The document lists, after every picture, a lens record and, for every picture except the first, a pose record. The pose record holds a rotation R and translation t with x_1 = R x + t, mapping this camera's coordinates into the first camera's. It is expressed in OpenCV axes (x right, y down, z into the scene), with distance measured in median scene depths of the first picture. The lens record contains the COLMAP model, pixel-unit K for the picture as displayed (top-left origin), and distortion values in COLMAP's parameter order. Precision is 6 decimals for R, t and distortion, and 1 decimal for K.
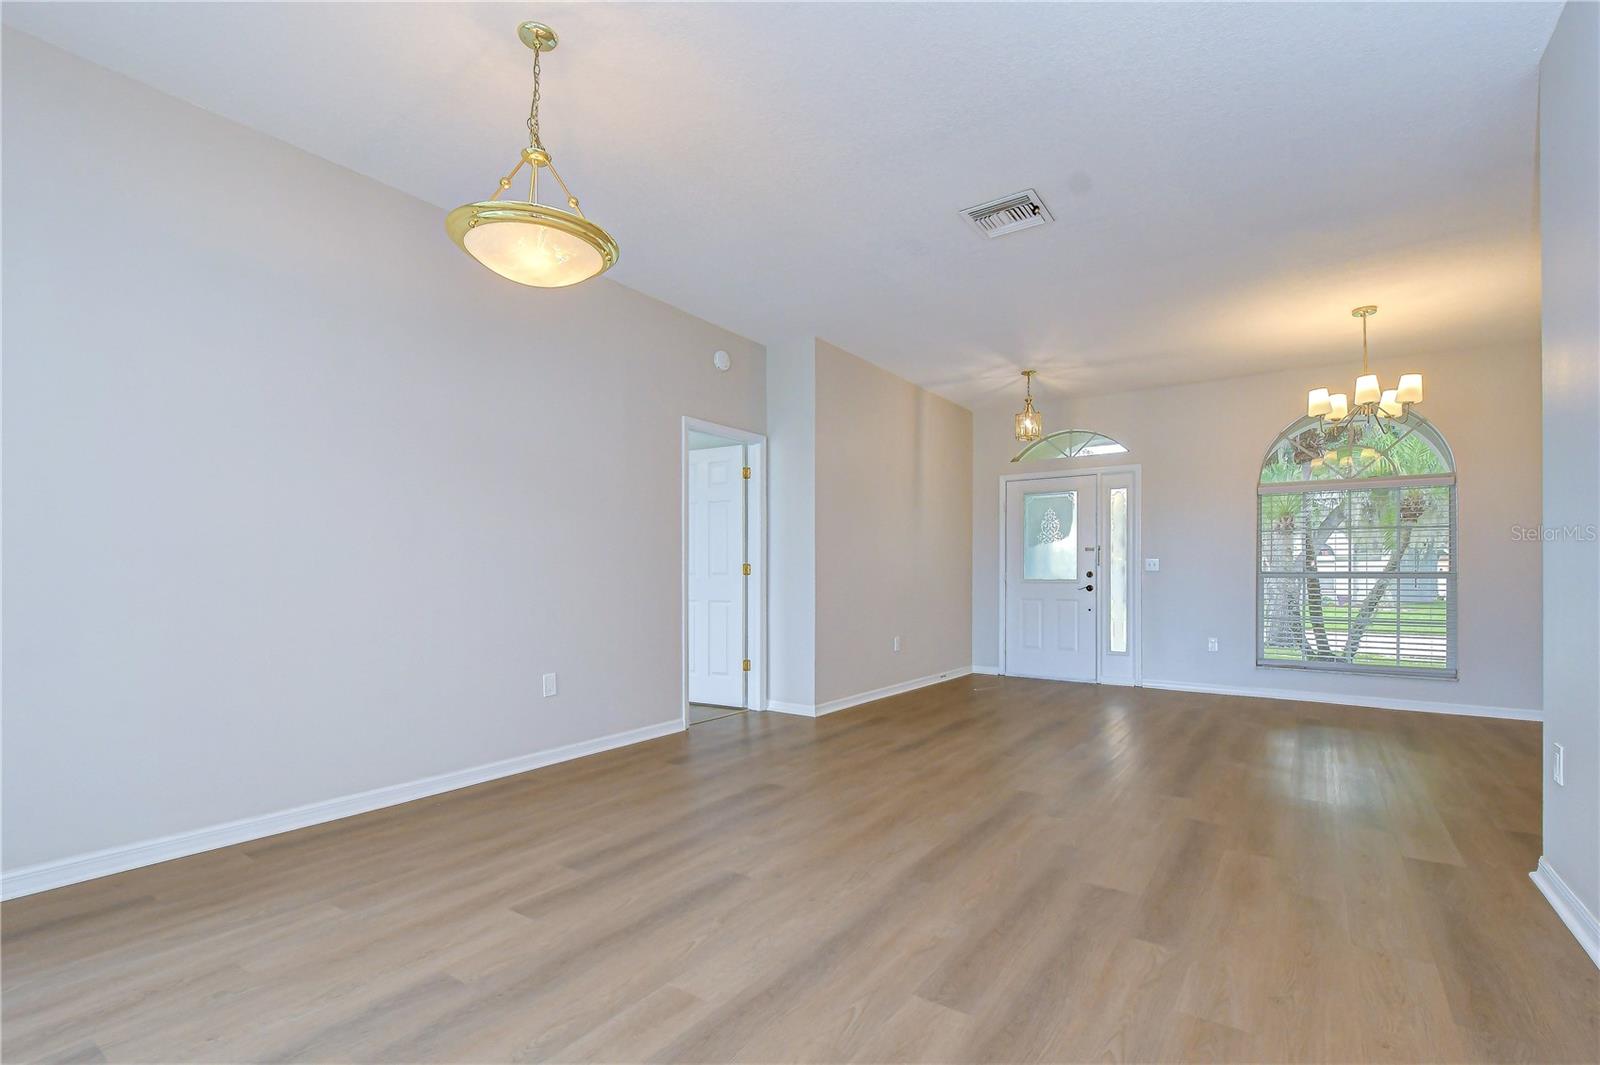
lens RADIAL K [[723.3, 0, 807.1], [0, 723.3, 579.4], [0, 0, 1]] dist [0.005395, -0.003681]
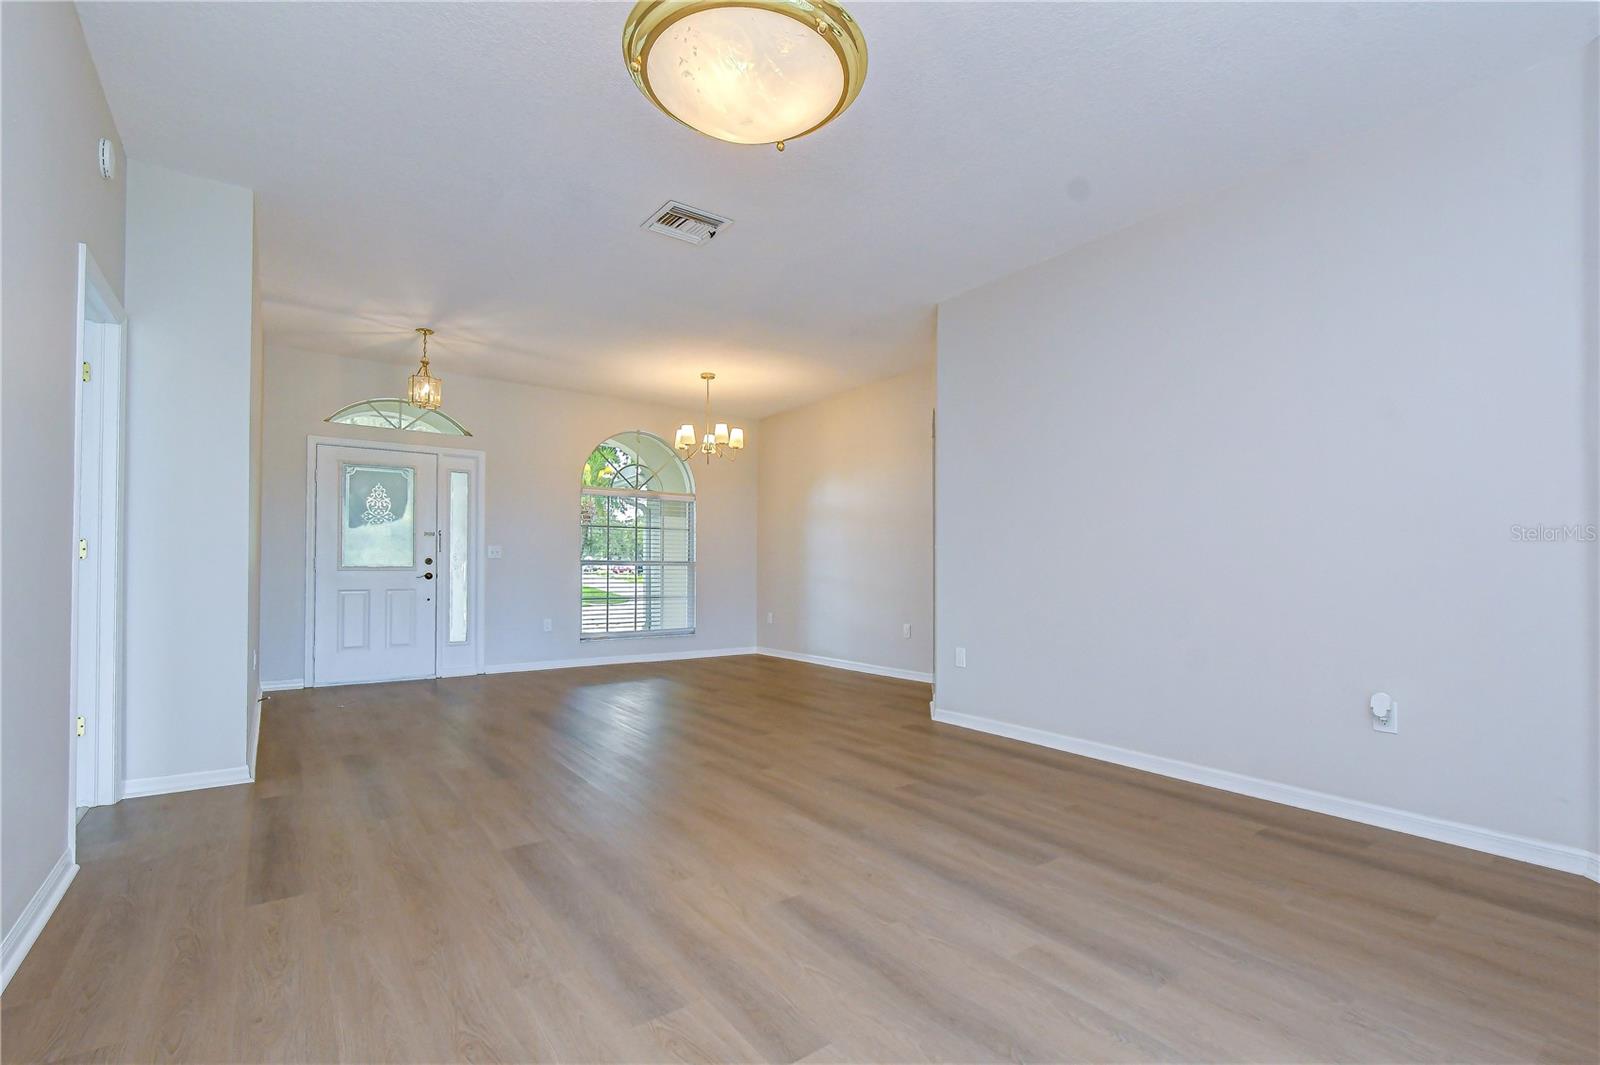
lens RADIAL K [[723.3, 0, 809.2], [0, 723.3, 558.3], [0, 0, 1]] dist [0.005395, -0.003681]
pose [[0.313237, 0.010951, 0.949612, -0.348644], [-0.000410, 0.999935, -0.011396, -0.000171], [-0.949675, 0.003181, 0.313221, 0.259504]]
